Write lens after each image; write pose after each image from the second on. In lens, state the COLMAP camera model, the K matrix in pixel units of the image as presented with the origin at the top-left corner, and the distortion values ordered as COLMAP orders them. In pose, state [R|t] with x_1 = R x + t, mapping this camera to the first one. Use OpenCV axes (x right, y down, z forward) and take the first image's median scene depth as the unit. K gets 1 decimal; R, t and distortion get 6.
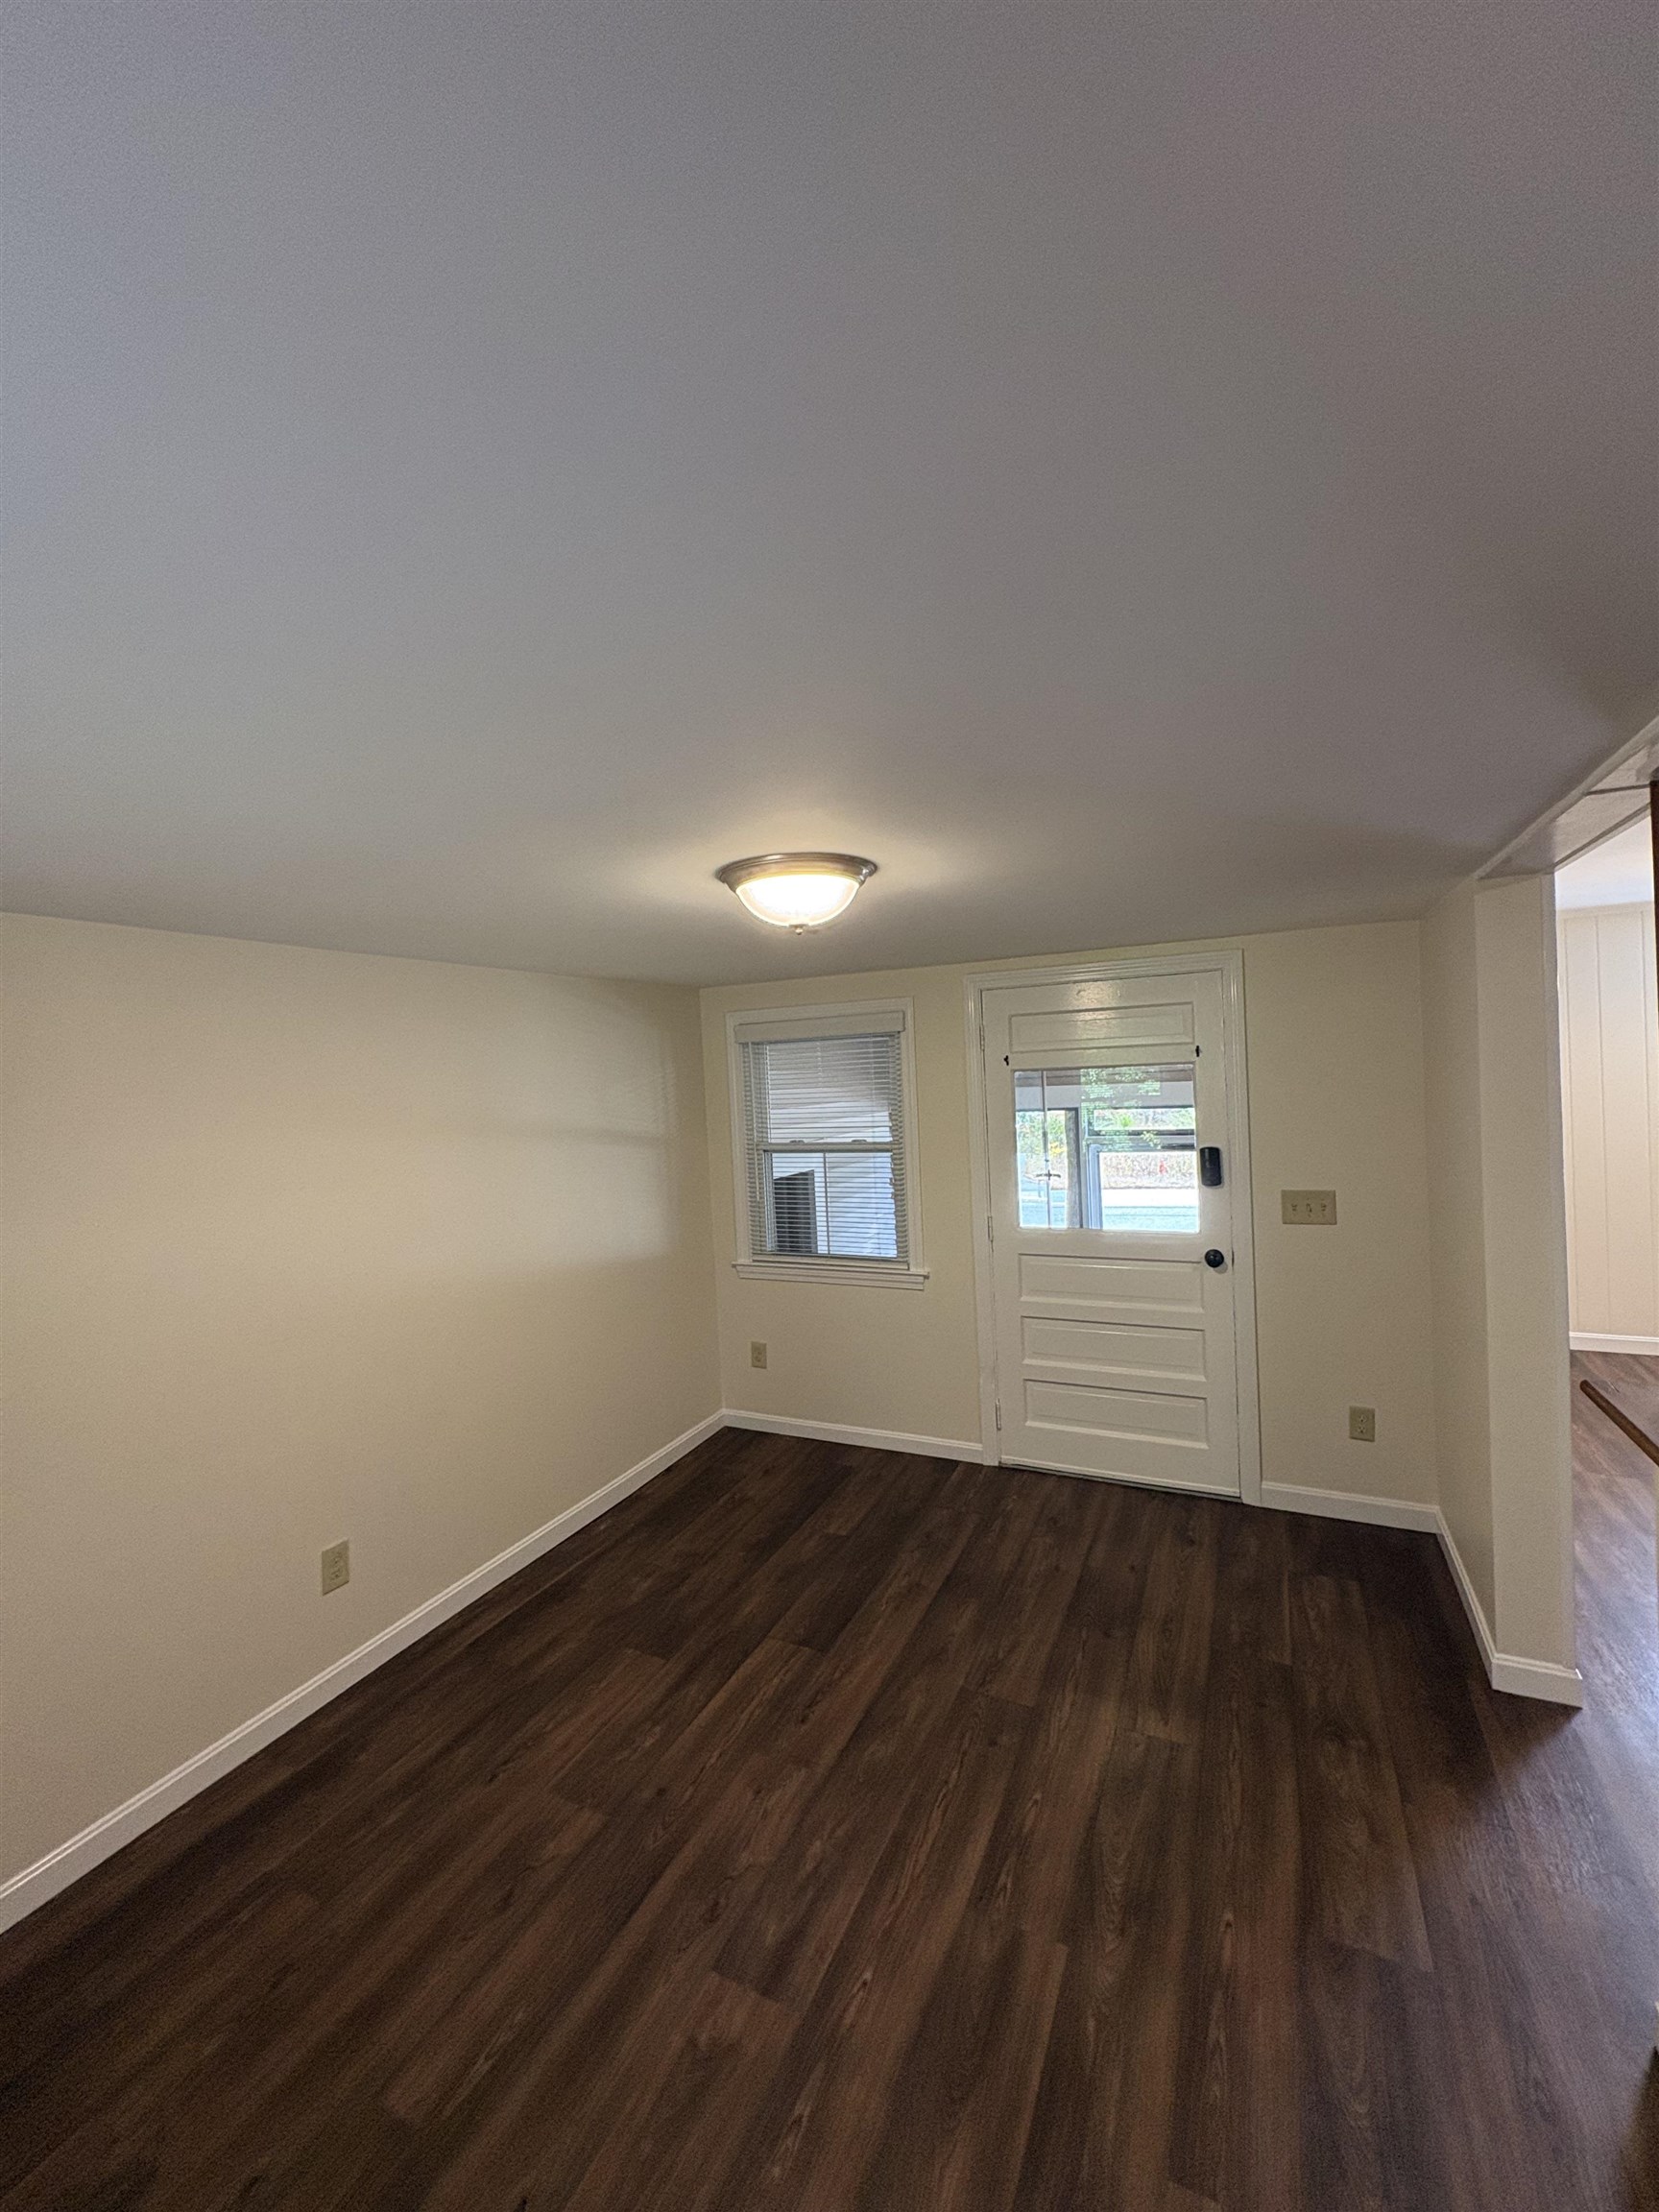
lens RADIAL K [[883.8, 0, 829.5], [0, 883.8, 1106.0], [0, 0, 1]] dist [0.009529, 0.000315]
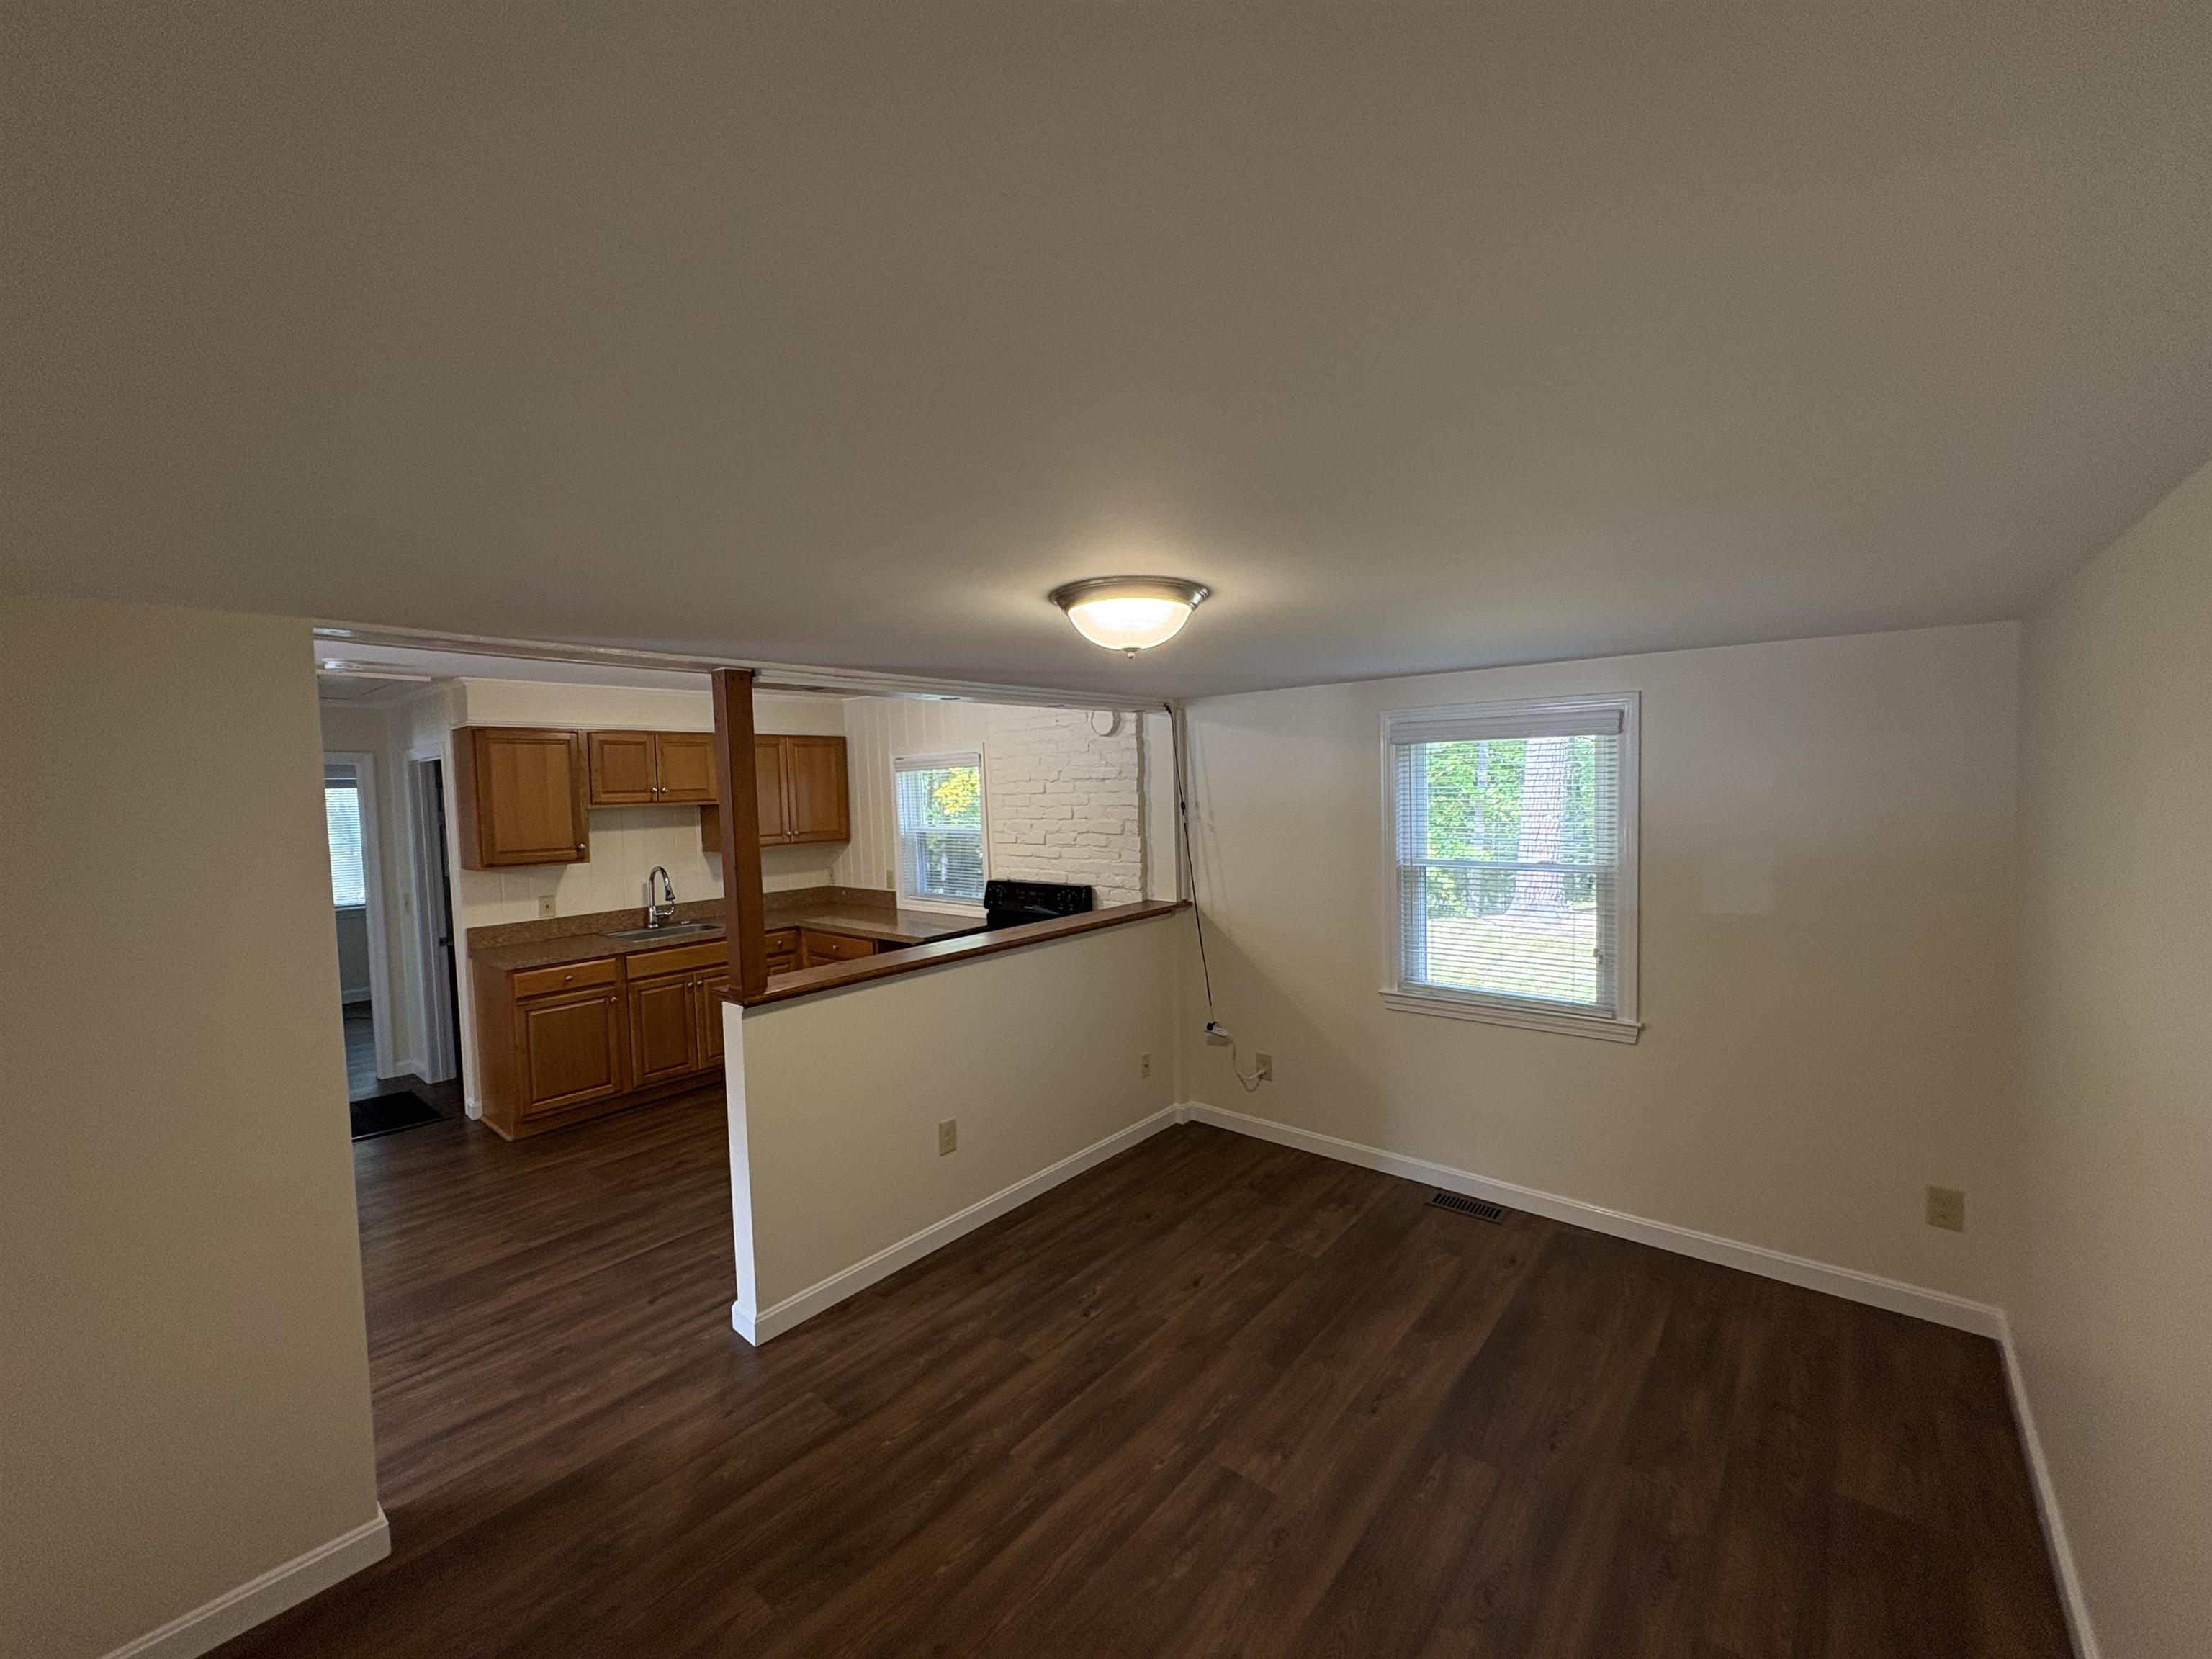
lens RADIAL K [[879.4, 0, 1103.8], [0, 879.4, 824.7], [0, 0, 1]] dist [-0.000627, -0.000102]
pose [[-0.966385, 0.061198, 0.249709, -0.162473], [0.078832, 0.995006, 0.061232, -0.047708], [-0.244715, 0.078859, -0.966383, 1.339618]]
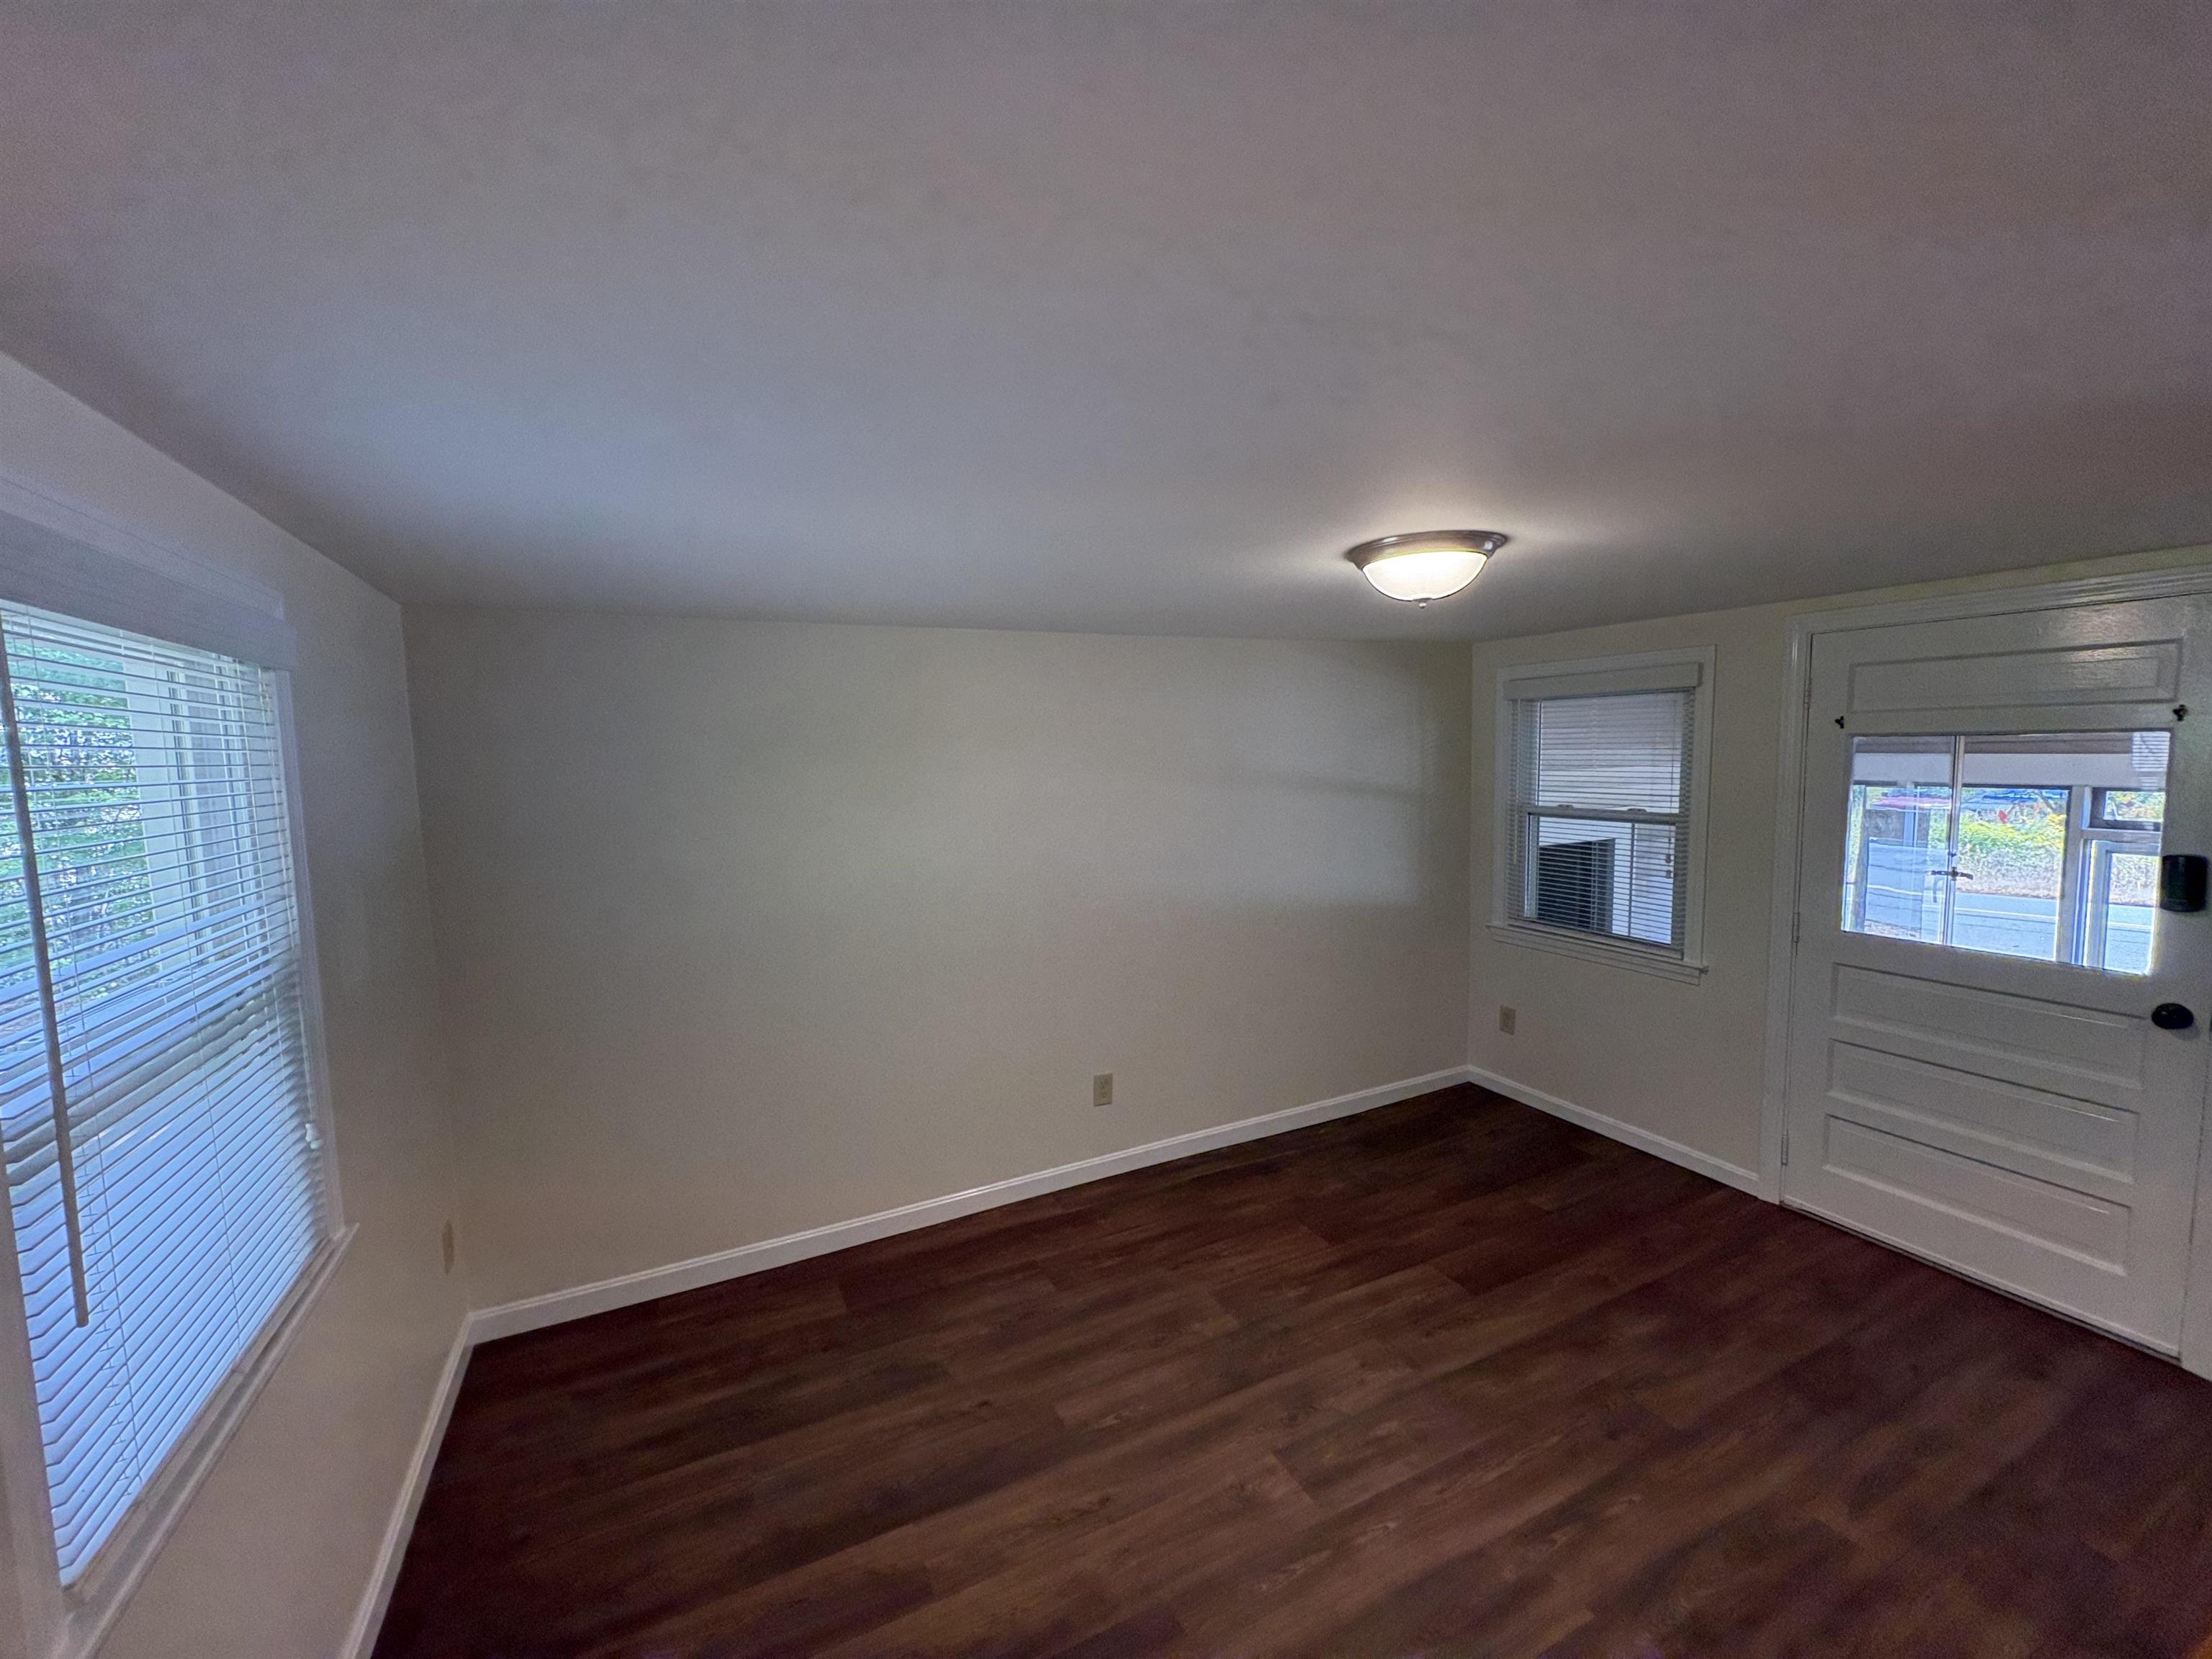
lens RADIAL K [[883.8, 0, 1114.2], [0, 883.8, 832.7], [0, 0, 1]] dist [0.009529, 0.000315]
pose [[0.794588, 0.088034, -0.600732, 0.222436], [-0.034921, 0.994421, 0.099536, -0.011952], [0.606143, -0.058112, 0.793230, -0.048449]]
